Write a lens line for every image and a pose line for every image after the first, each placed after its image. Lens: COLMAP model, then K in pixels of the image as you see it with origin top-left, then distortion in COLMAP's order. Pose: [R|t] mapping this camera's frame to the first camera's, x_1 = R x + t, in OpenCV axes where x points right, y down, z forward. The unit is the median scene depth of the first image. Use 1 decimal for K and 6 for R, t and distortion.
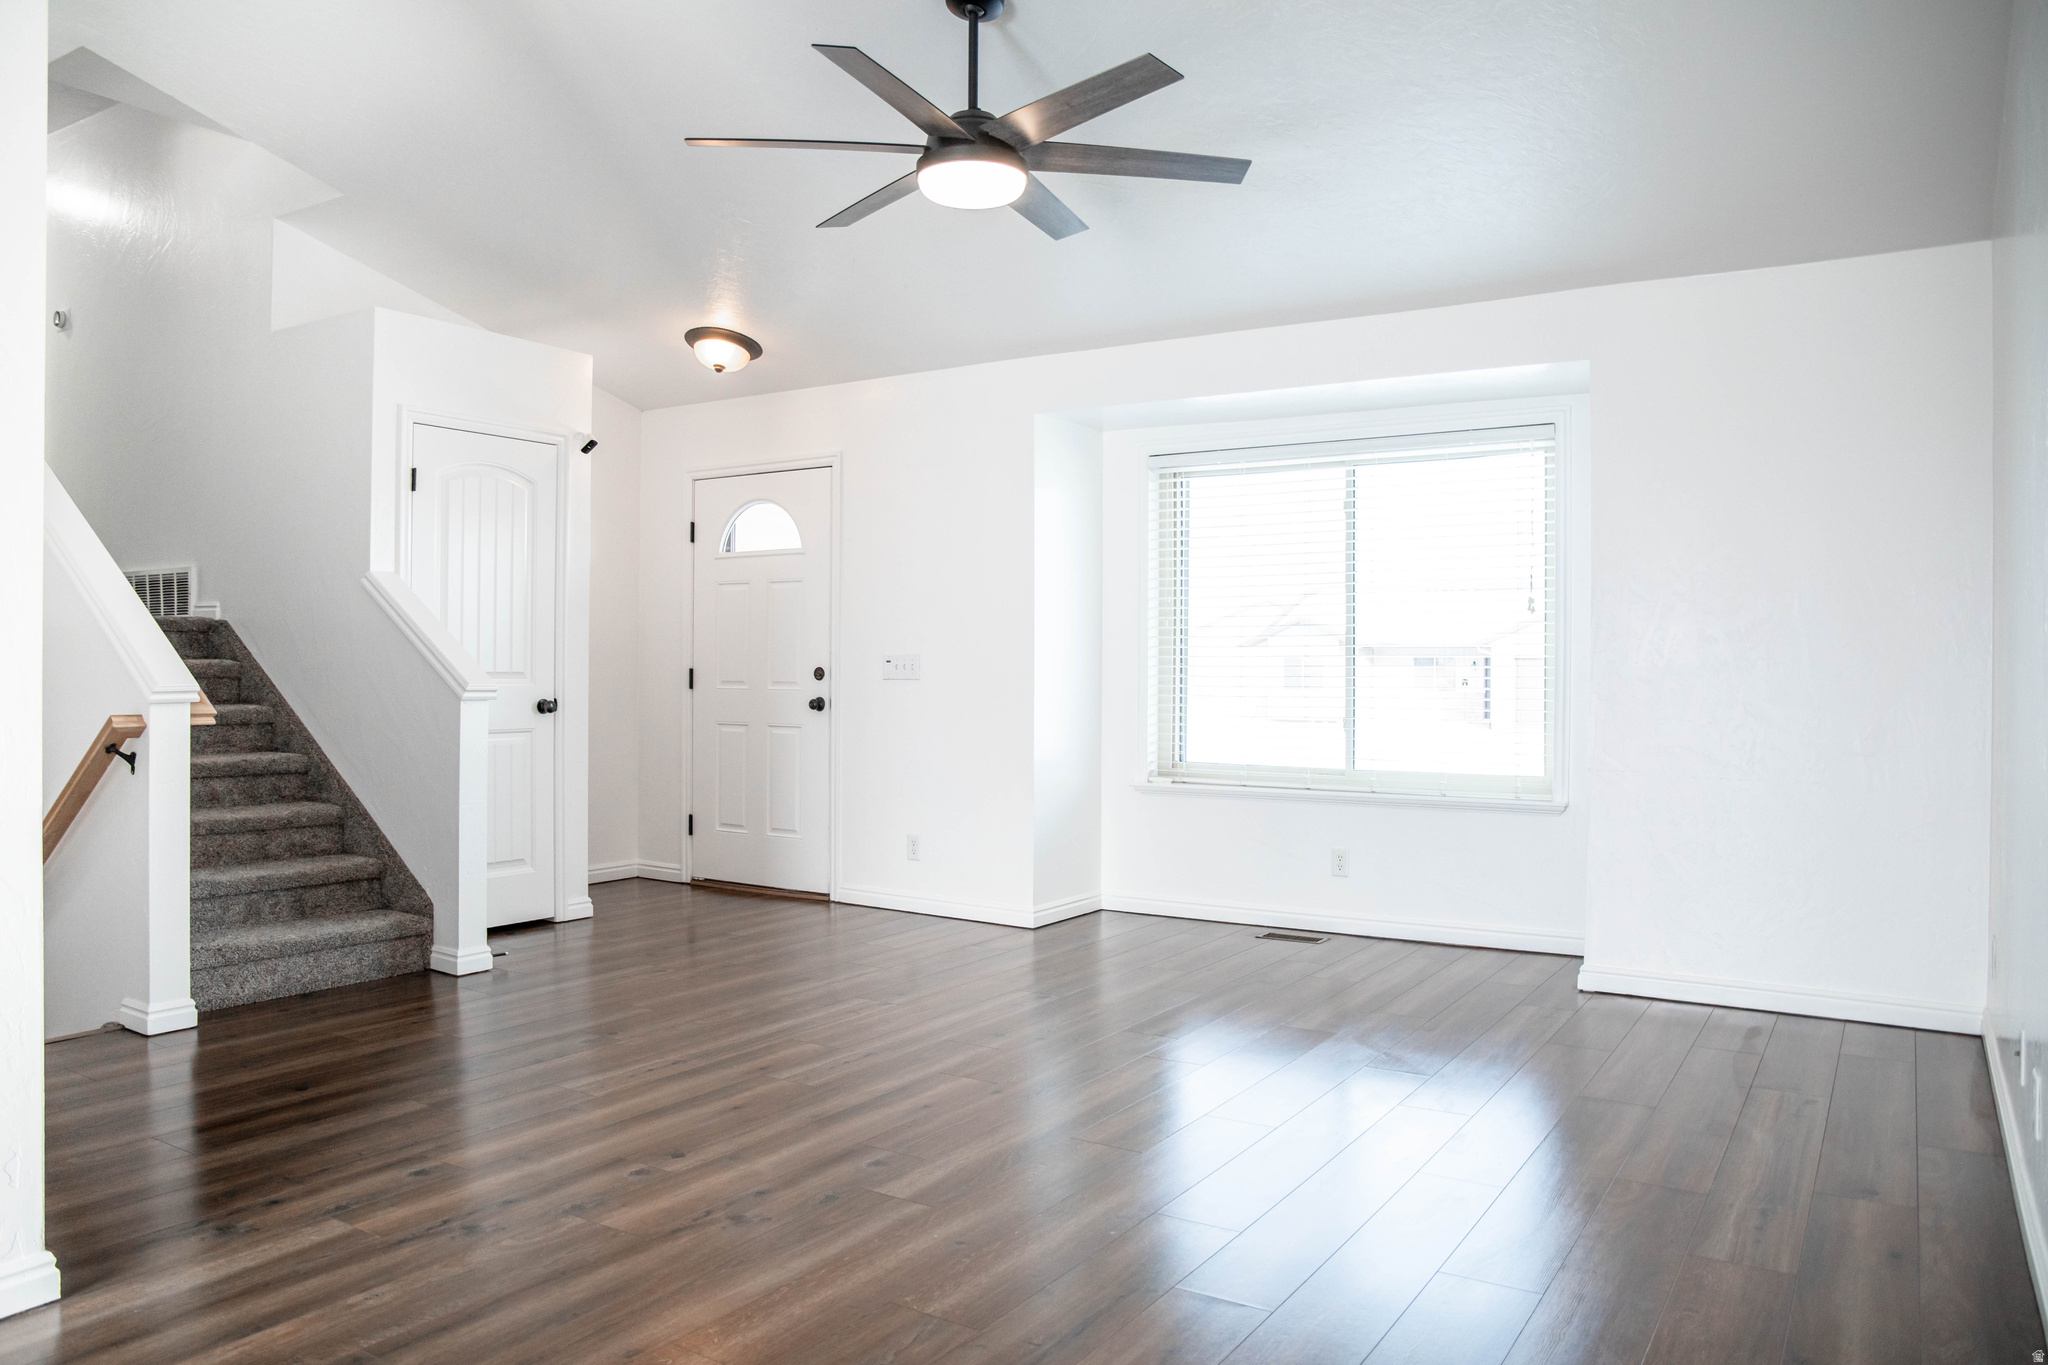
lens RADIAL K [[1438.0, 0, 1010.4], [0, 1438.0, 682.1], [0, 0, 1]] dist [-0.131635, 0.082400]
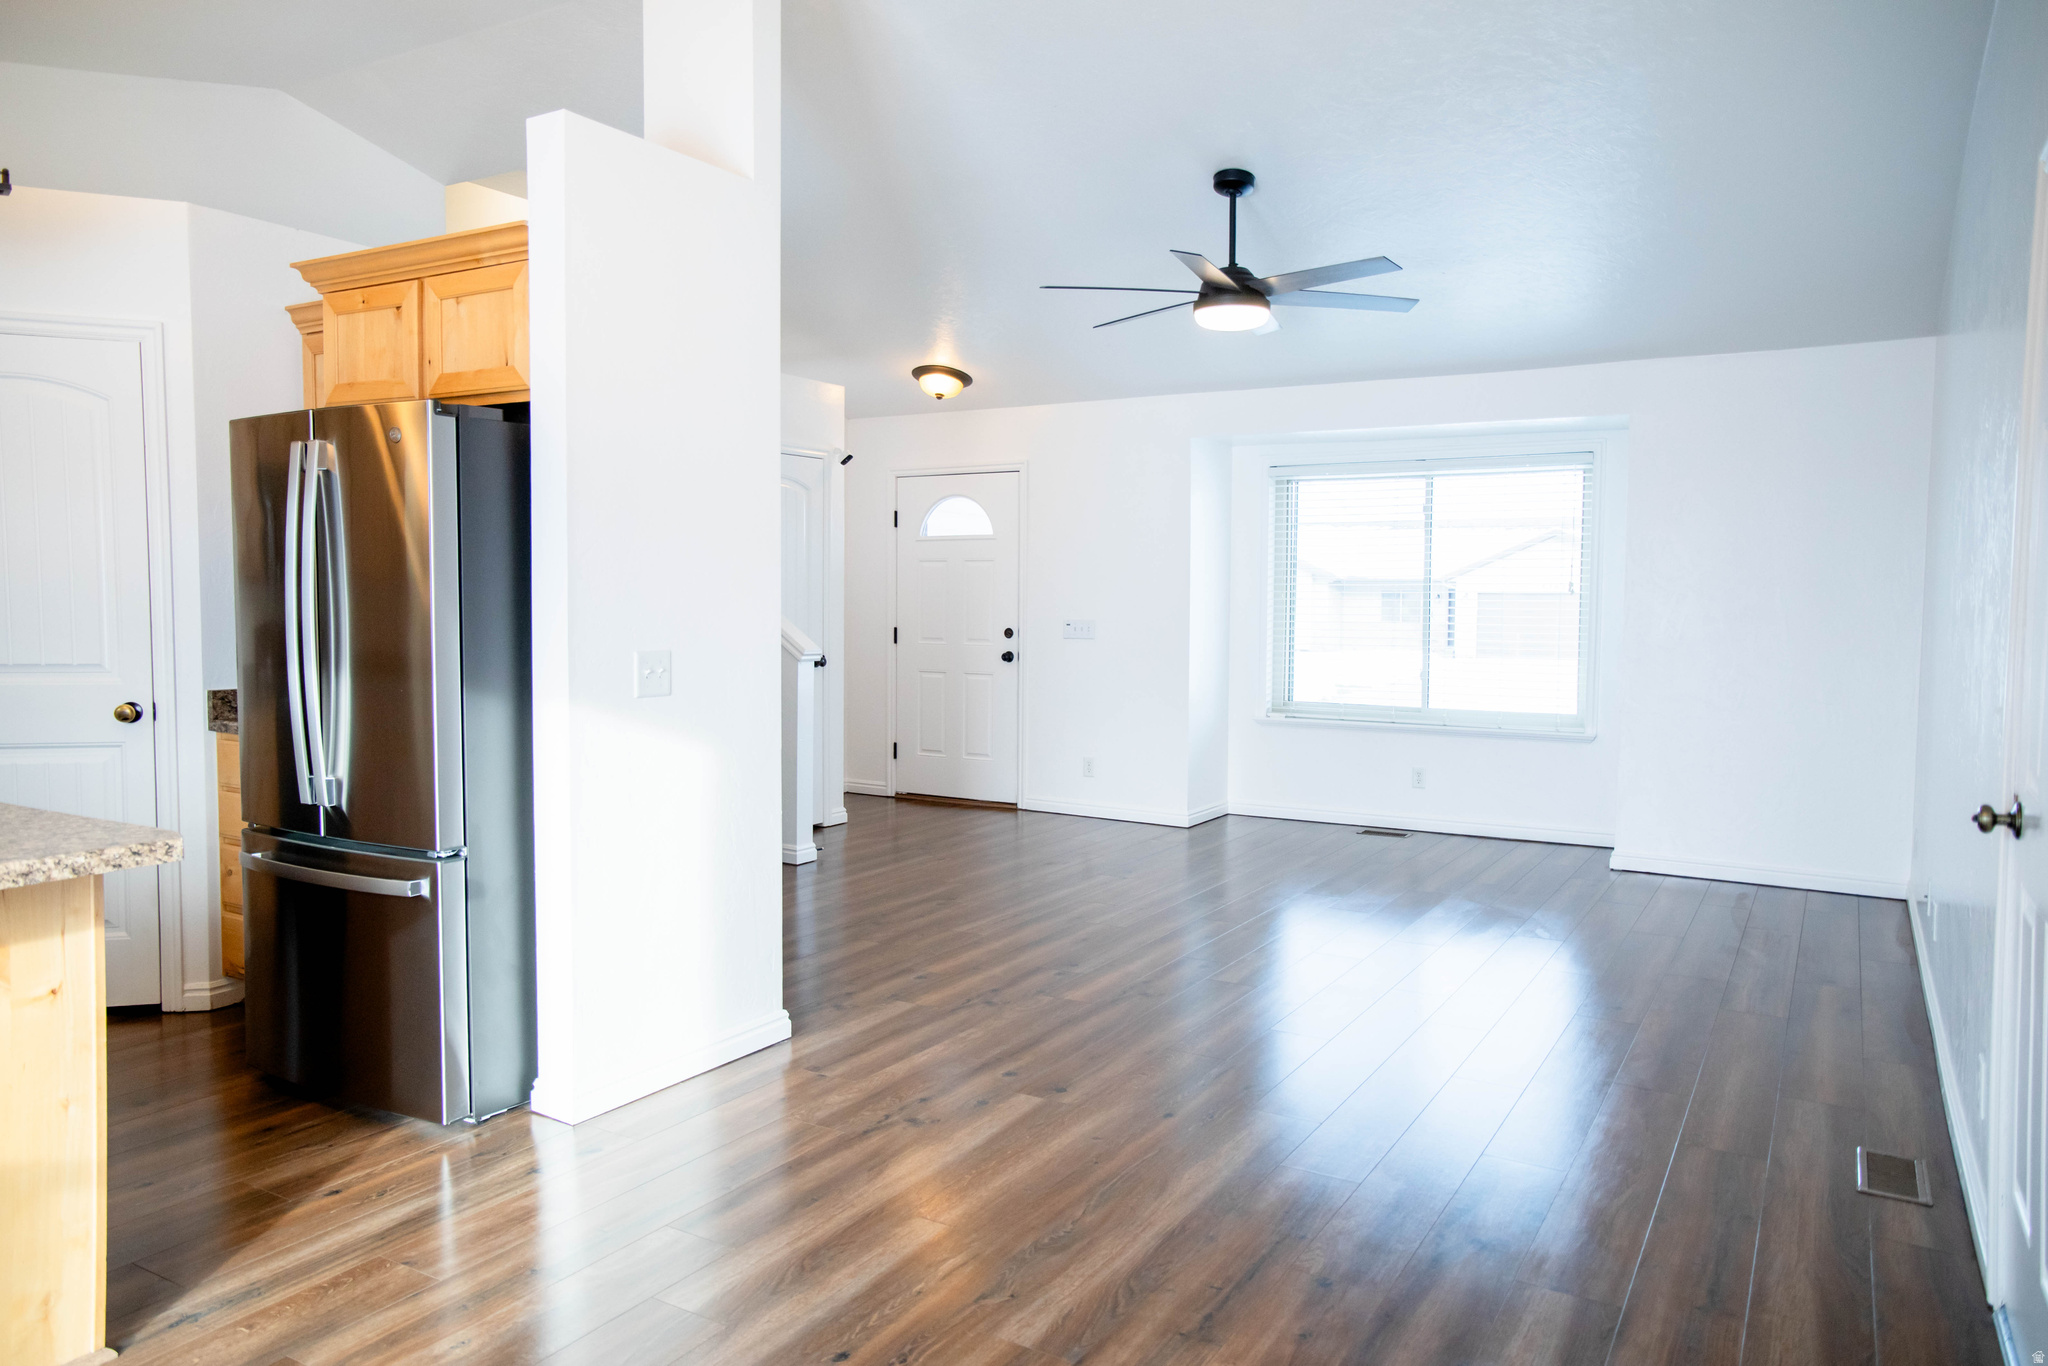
lens RADIAL K [[1395.5, 0, 999.8], [0, 1395.5, 671.3], [0, 0, 1]] dist [-0.068682, 0.069972]
pose [[0.999747, -0.001385, 0.022470, -0.193918], [0.000351, 0.998944, 0.045944, -0.033455], [-0.022510, -0.045924, 0.998691, -0.288997]]
